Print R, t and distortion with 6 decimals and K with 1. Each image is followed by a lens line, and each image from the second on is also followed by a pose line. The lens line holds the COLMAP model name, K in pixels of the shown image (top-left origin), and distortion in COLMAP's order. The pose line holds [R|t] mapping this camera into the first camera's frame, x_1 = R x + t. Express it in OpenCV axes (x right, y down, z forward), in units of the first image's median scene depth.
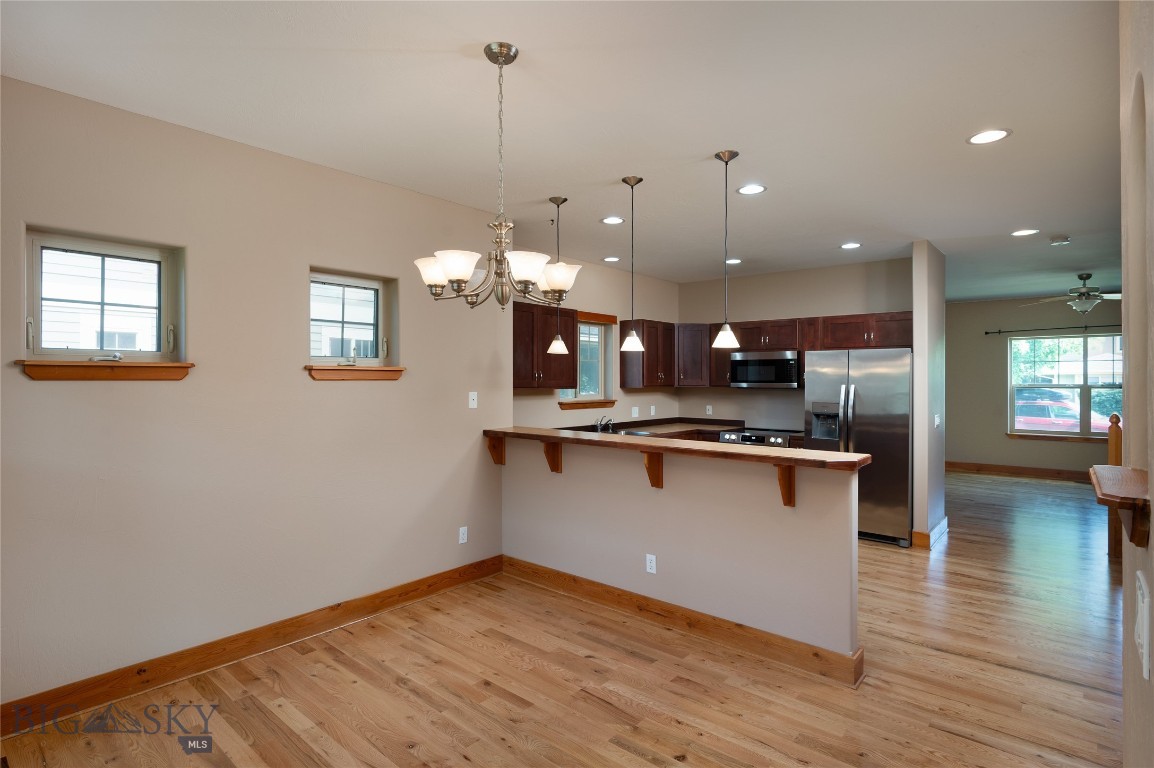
lens RADIAL K [[582.7, 0, 577.0], [0, 582.7, 384.0], [0, 0, 1]] dist [-0.001767, 0.000322]
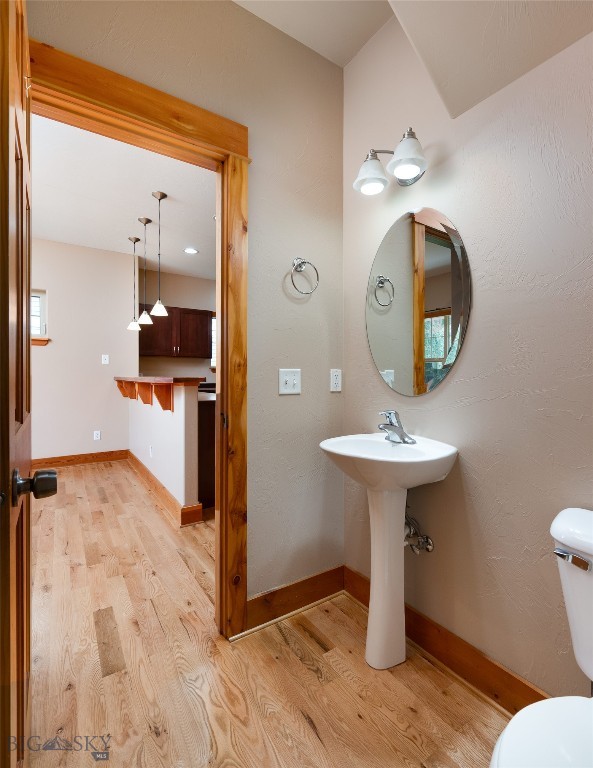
lens RADIAL K [[355.9, 0, 296.5], [0, 355.9, 384.0], [0, 0, 1]] dist [0.000452, 0.000021]
pose [[0.961322, 0.000810, -0.275425, 0.923206], [0.001822, 0.999955, 0.009299, 0.127269], [0.275420, -0.009441, 0.961278, 0.175324]]
